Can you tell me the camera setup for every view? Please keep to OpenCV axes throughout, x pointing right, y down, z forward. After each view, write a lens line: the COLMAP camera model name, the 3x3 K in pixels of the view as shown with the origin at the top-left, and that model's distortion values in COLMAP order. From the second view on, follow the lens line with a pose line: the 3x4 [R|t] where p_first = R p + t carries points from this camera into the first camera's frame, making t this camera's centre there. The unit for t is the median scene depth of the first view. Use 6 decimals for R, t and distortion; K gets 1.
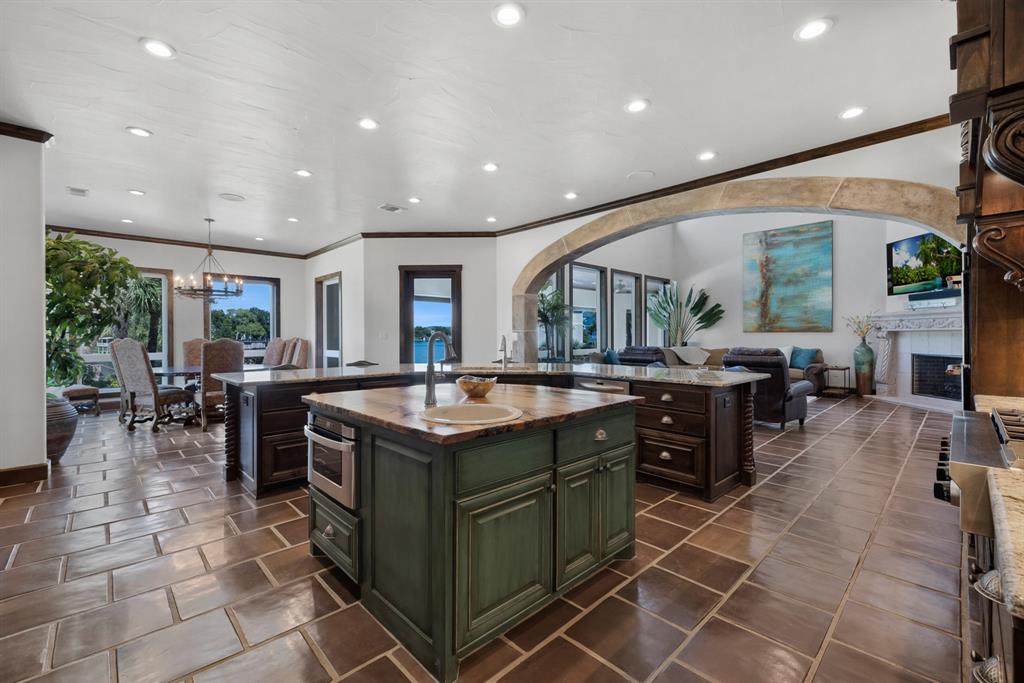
lens RADIAL K [[438.0, 0, 503.6], [0, 438.0, 338.2], [0, 0, 1]] dist [0.001487, 0.000072]
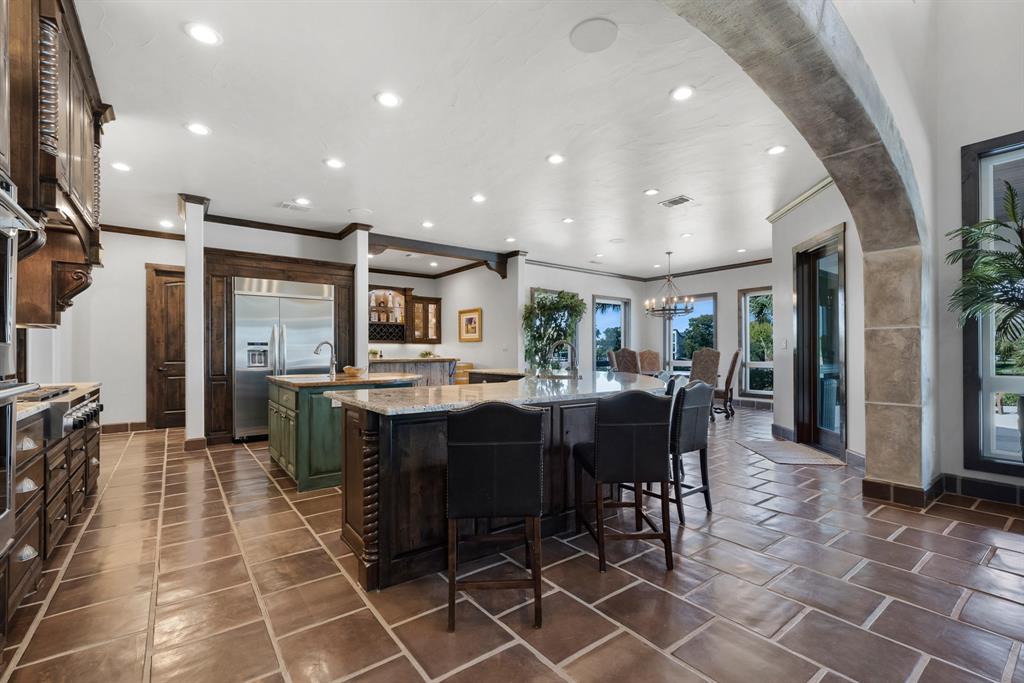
lens RADIAL K [[438.0, 0, 509.7], [0, 438.0, 349.6], [0, 0, 1]] dist [0.001487, 0.000072]
pose [[-0.109438, -0.006815, -0.993970, 0.674988], [-0.002723, 0.999975, -0.006557, 0.012031], [0.993990, 0.001989, -0.109454, 0.748735]]
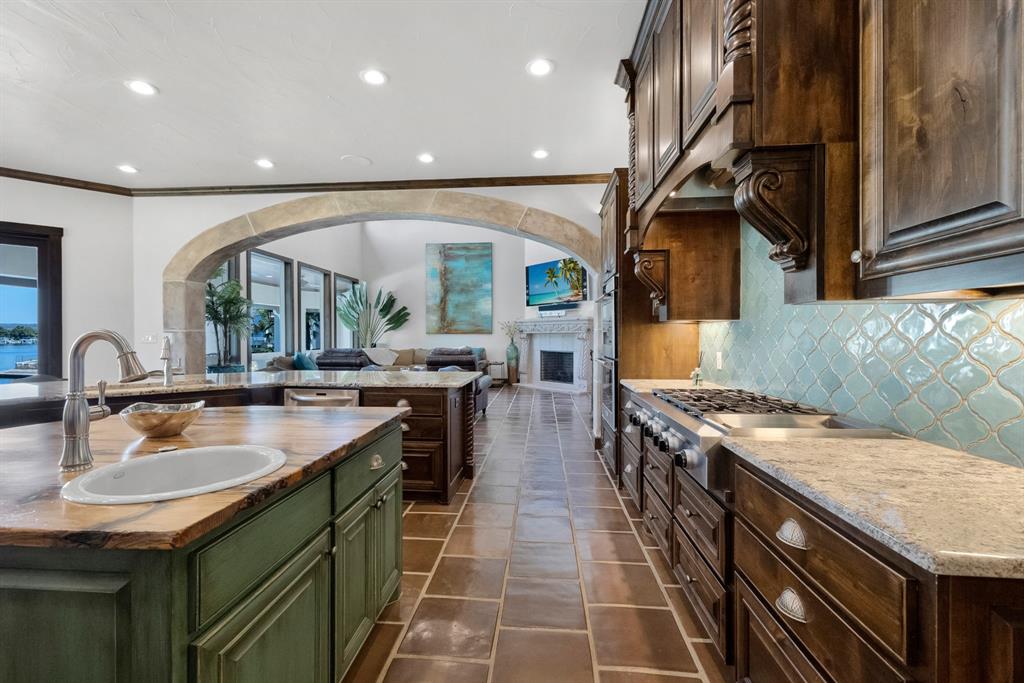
lens RADIAL K [[438.0, 0, 512.7], [0, 438.0, 339.6], [0, 0, 1]] dist [0.001487, 0.000072]
pose [[0.740851, -0.004527, 0.671654, -0.045745], [0.004672, 0.999988, 0.001586, -0.000579], [-0.671653, 0.001963, 0.740863, 0.086010]]
